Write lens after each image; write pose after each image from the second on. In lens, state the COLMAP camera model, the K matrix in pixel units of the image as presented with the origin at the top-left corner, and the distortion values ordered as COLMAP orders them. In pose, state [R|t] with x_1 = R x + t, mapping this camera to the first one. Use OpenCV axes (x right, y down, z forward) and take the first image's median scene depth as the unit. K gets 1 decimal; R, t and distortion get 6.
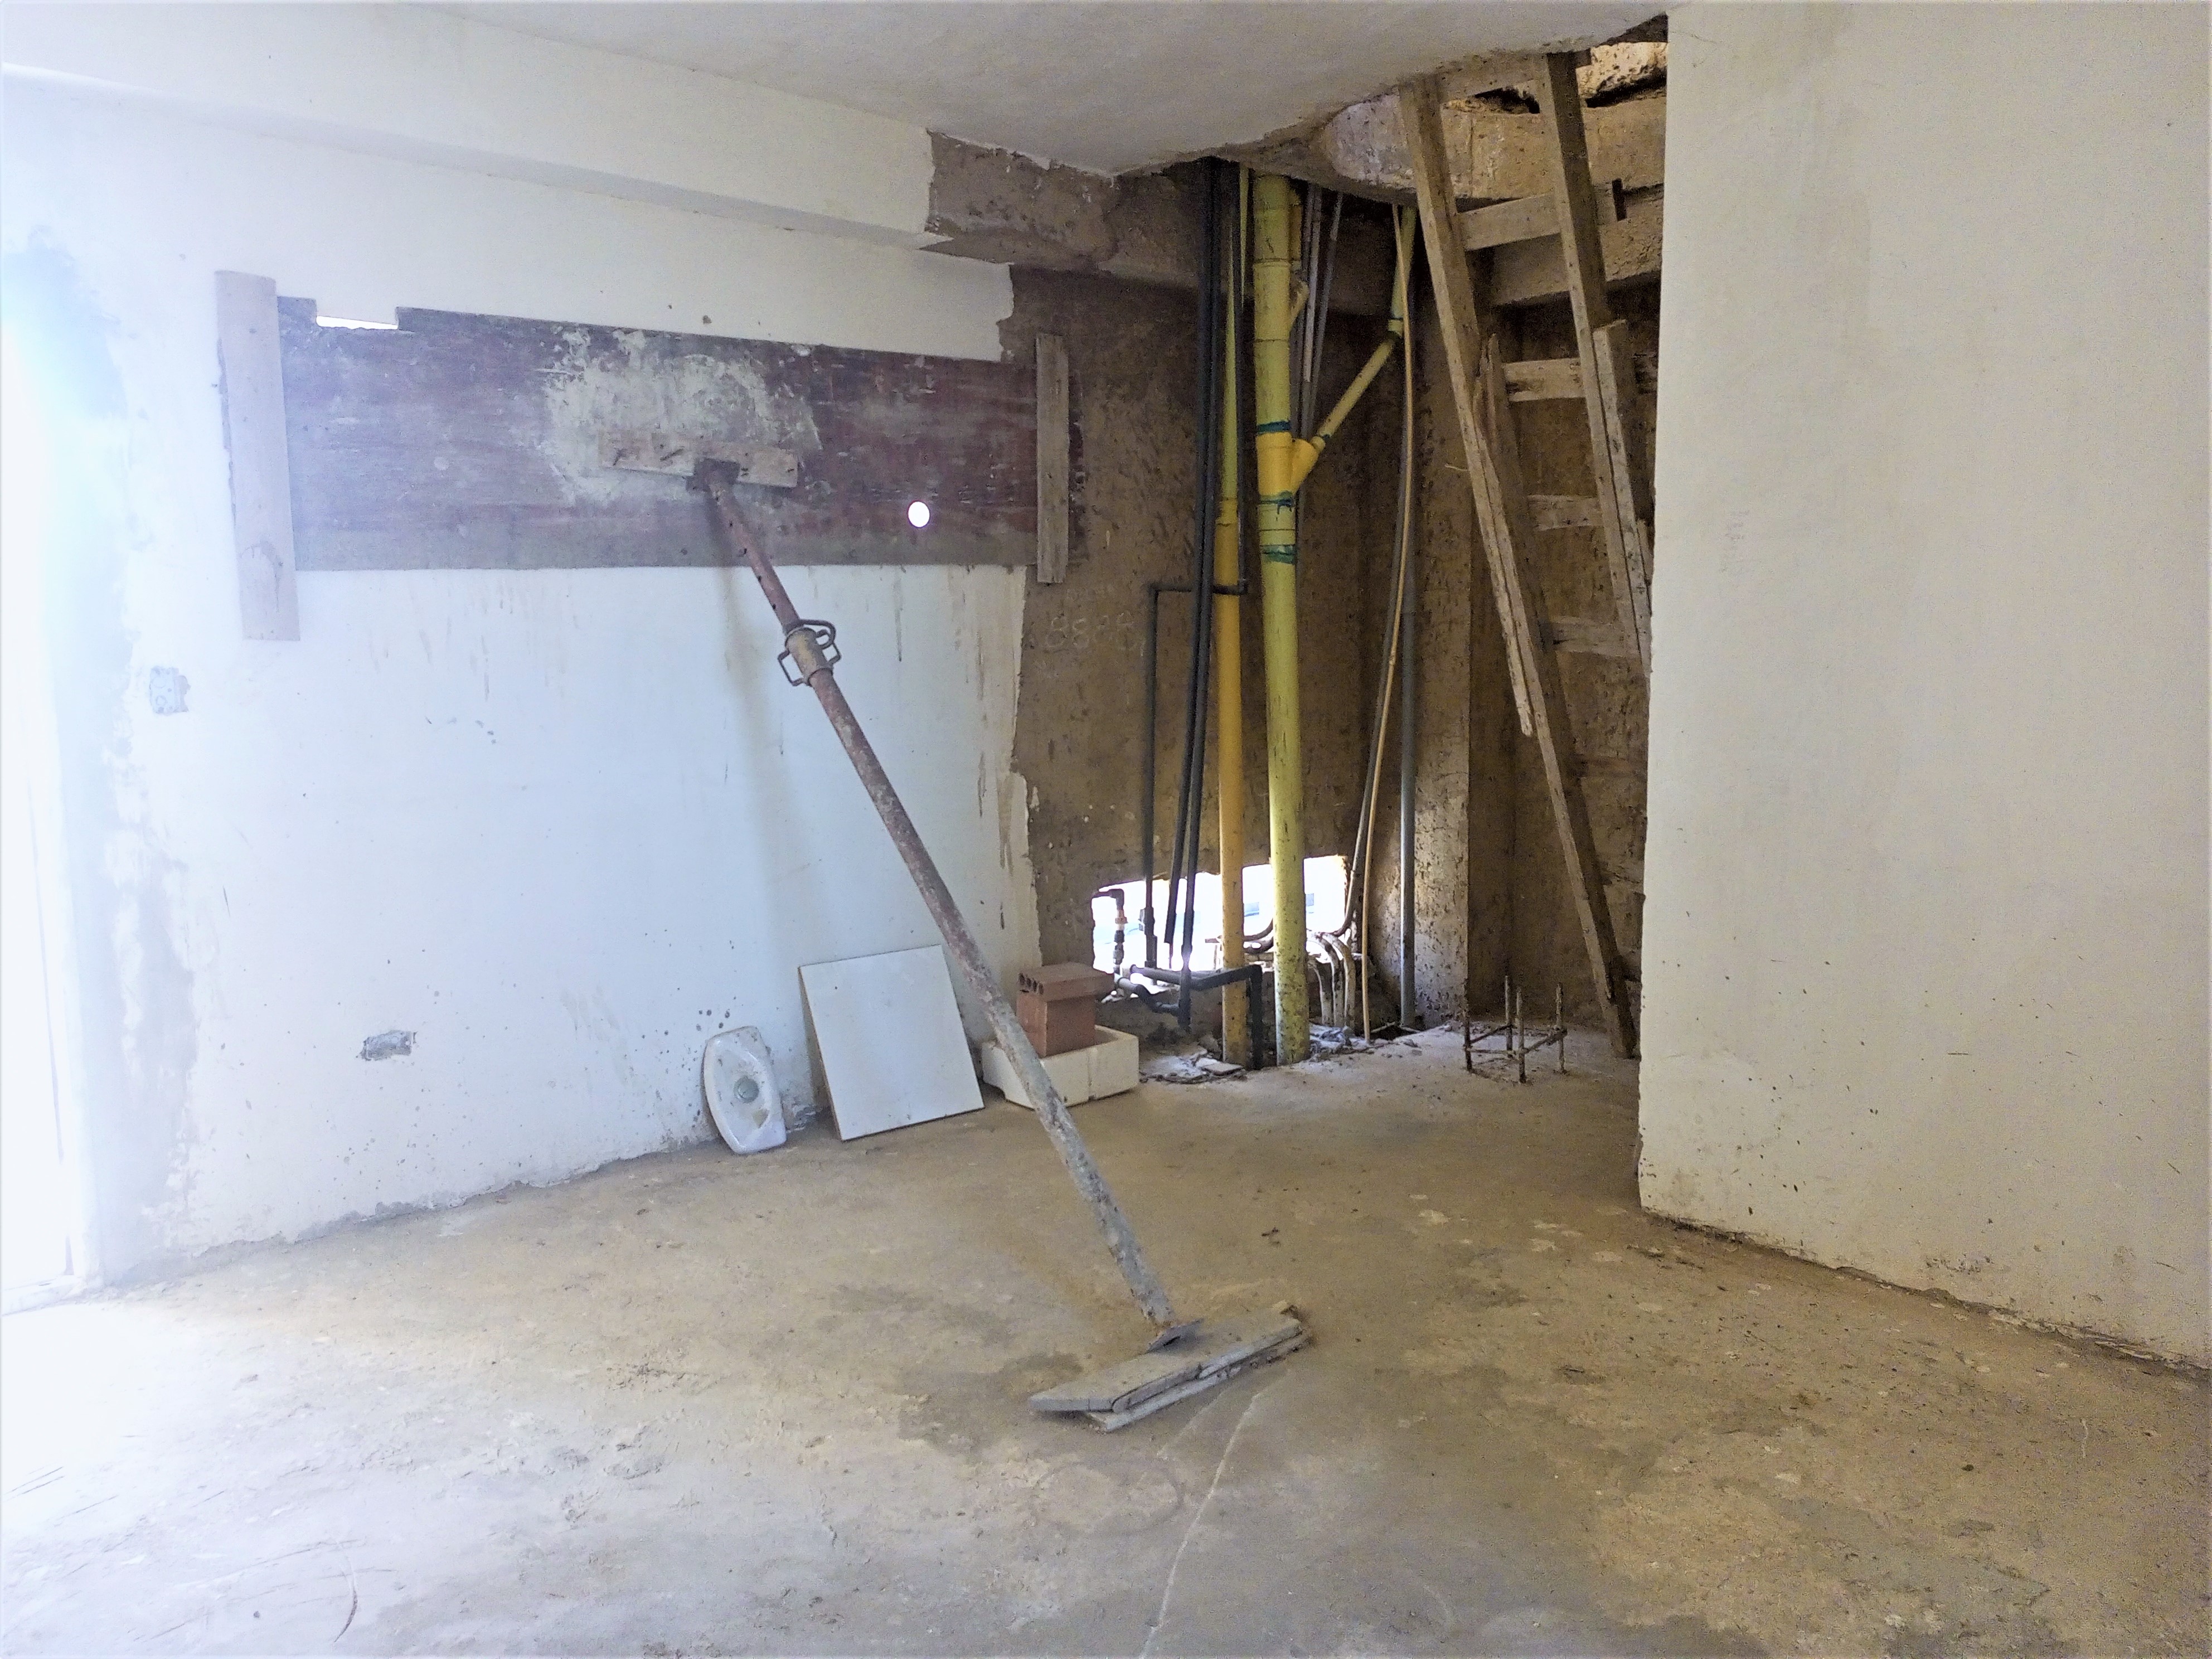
lens RADIAL K [[1605.3, 0, 1106.0], [0, 1605.3, 829.5], [0, 0, 1]] dist [0.049942, -0.056201]
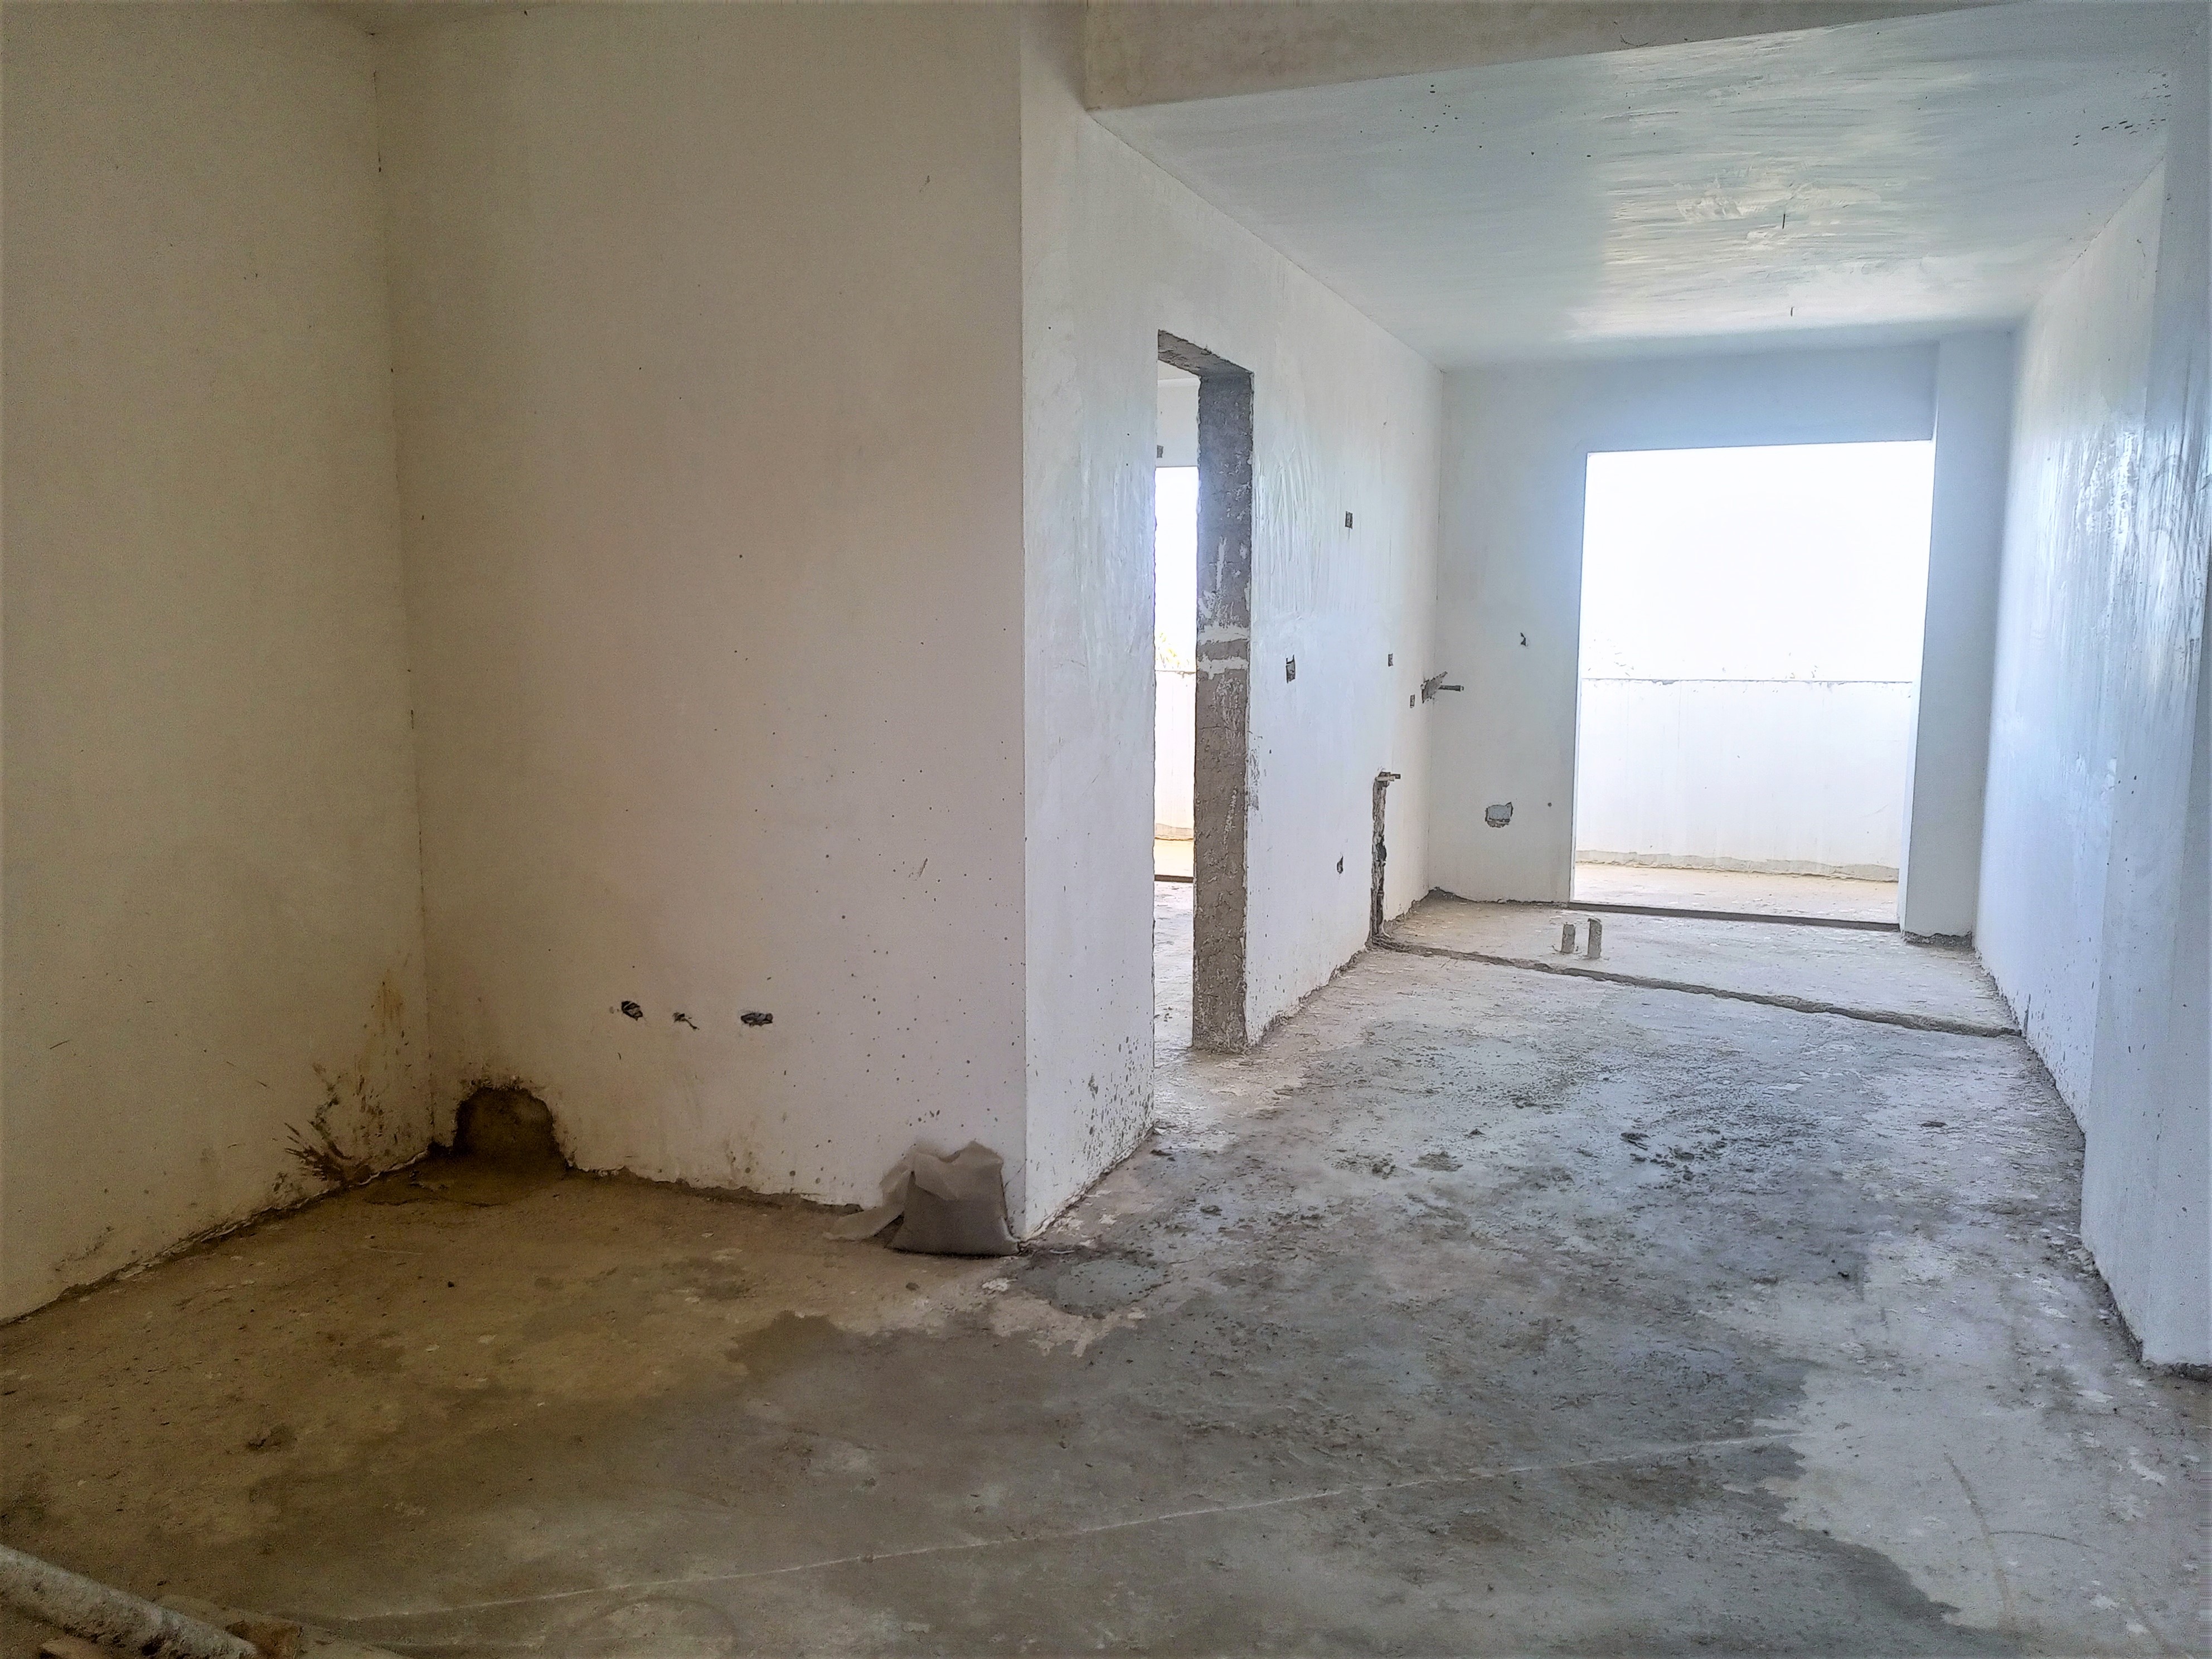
lens RADIAL K [[1657.5, 0, 1114.4], [0, 1657.5, 826.3], [0, 0, 1]] dist [0.051741, -0.059049]
pose [[-0.467261, -0.108813, 0.877398, -0.510146], [0.114393, 0.976615, 0.182038, -0.079278], [-0.876688, 0.185428, -0.443887, 0.684443]]
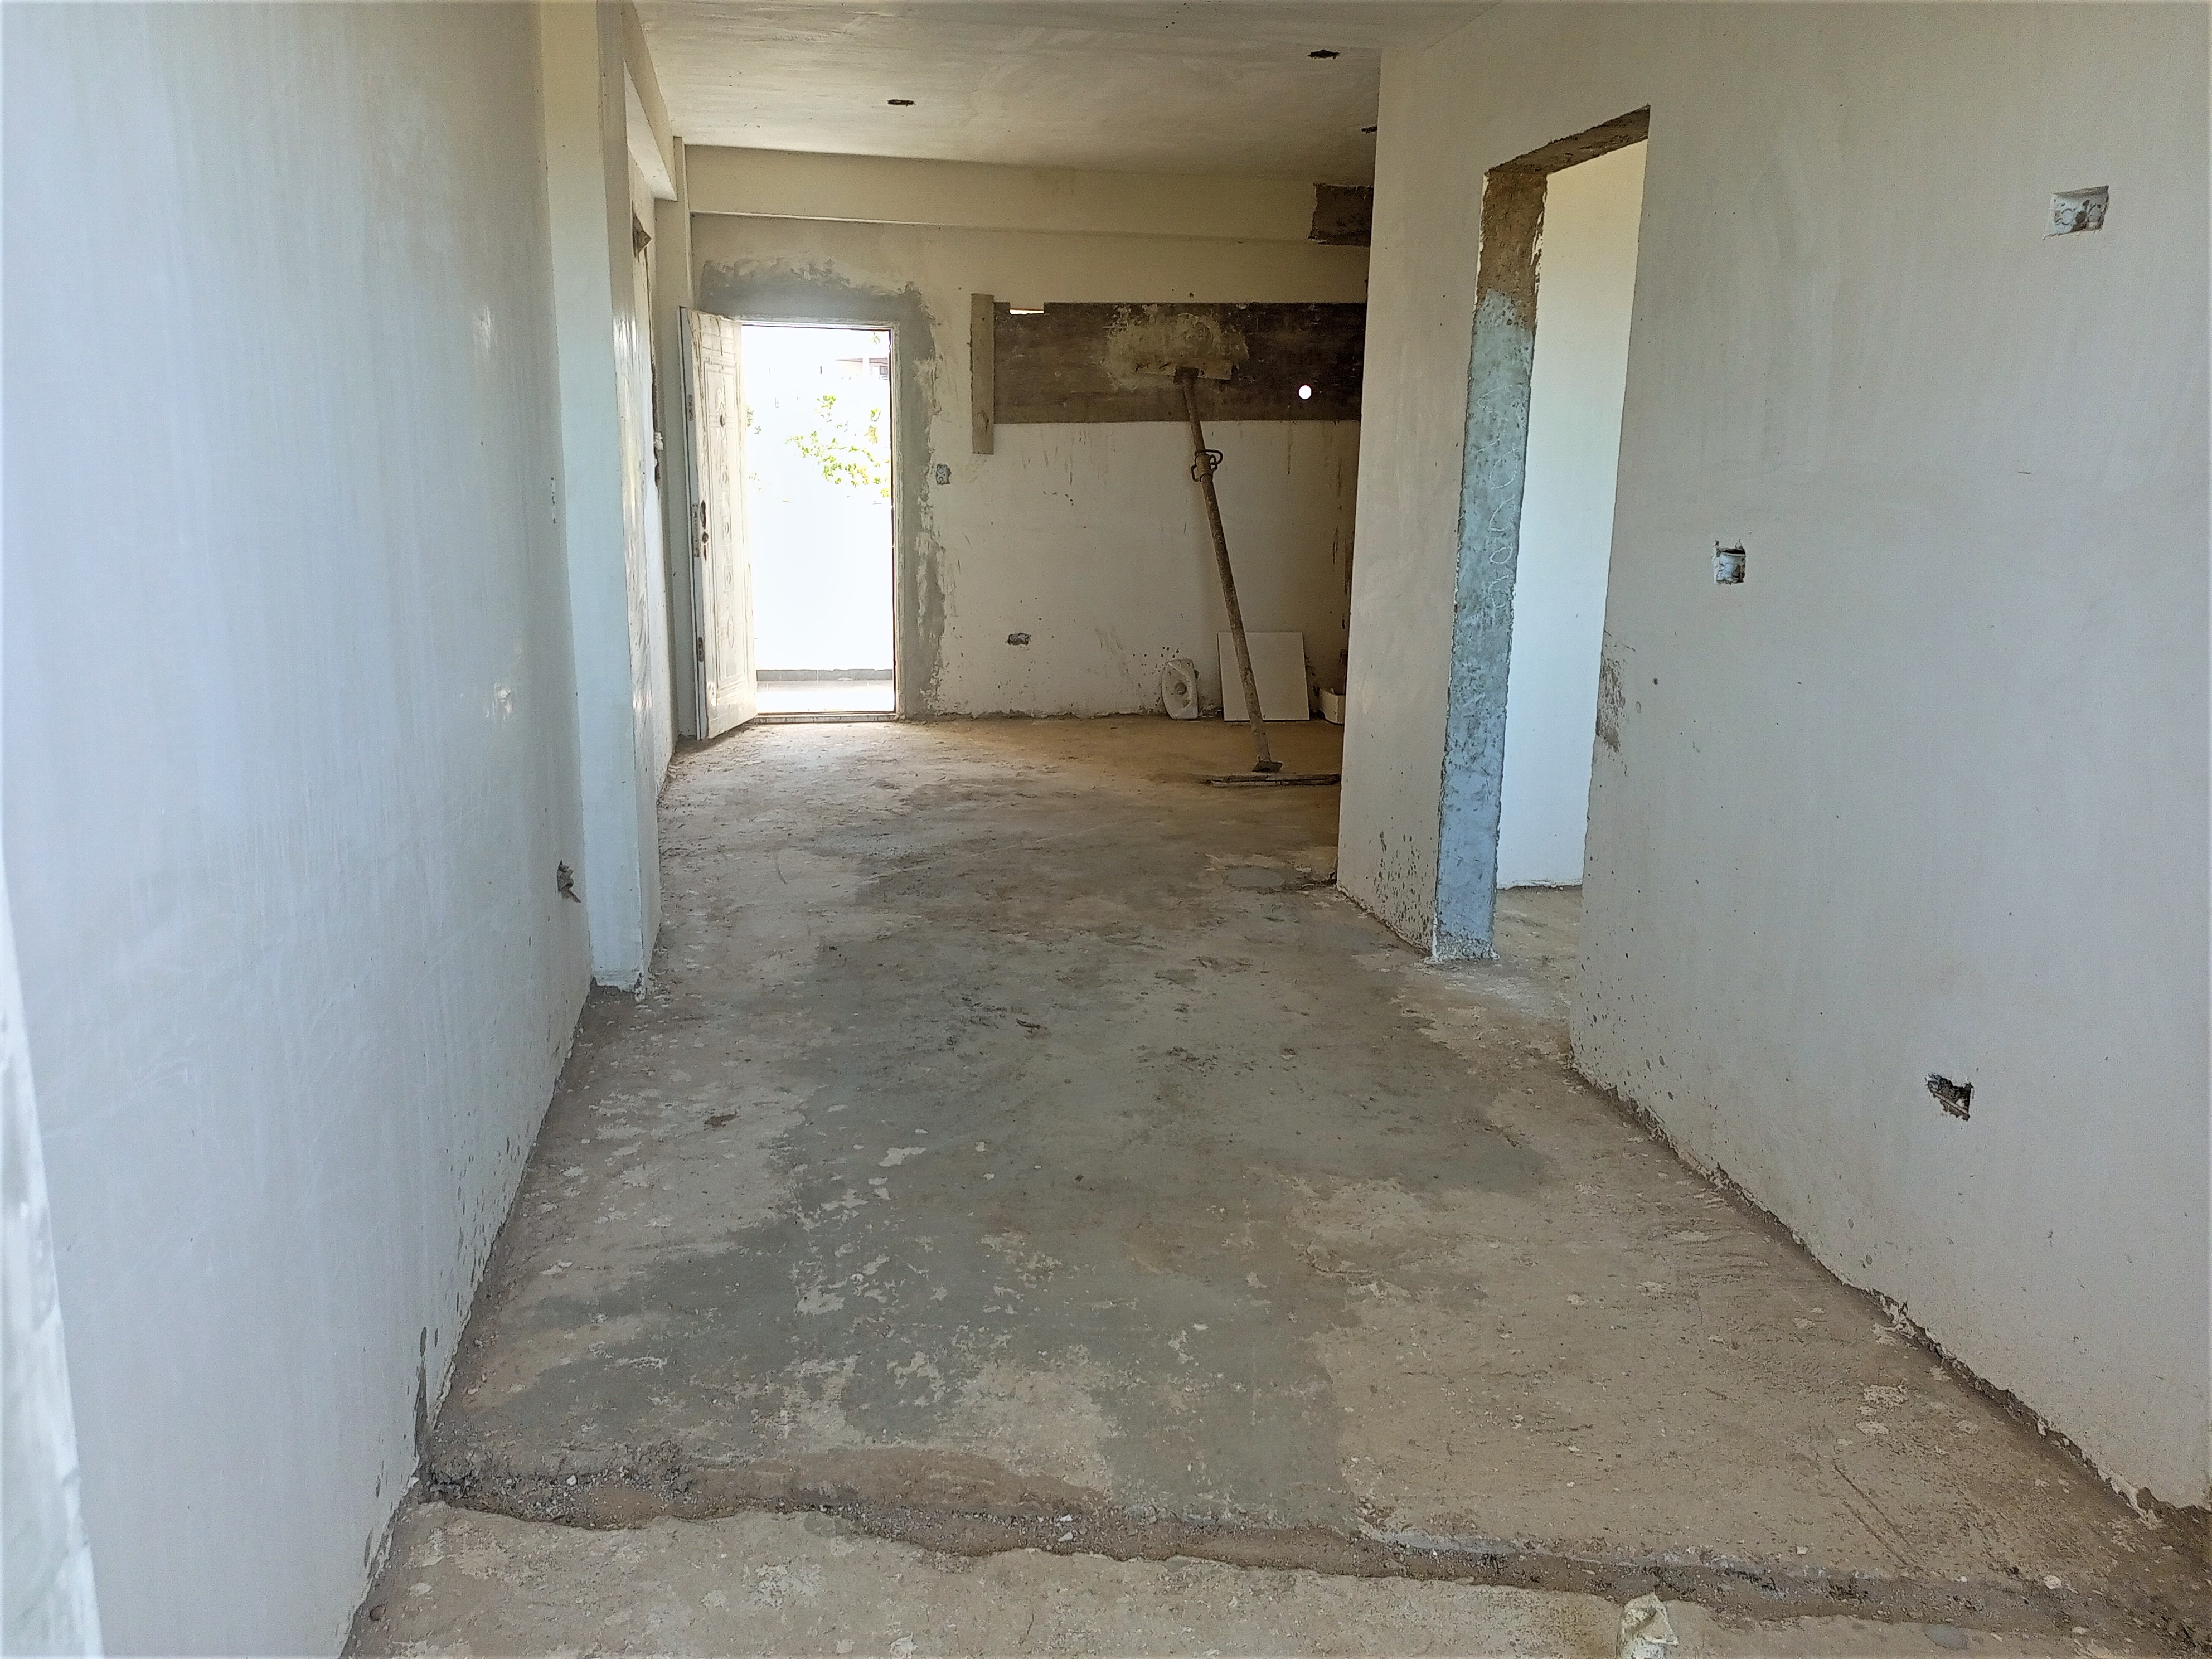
lens RADIAL K [[1605.3, 0, 1106.0], [0, 1605.3, 829.5], [0, 0, 1]] dist [0.049942, -0.056201]
pose [[0.866488, 0.131441, -0.481583, 0.739372], [-0.083378, 0.989268, 0.119989, 0.111778], [0.492186, -0.063816, 0.868148, -0.858873]]
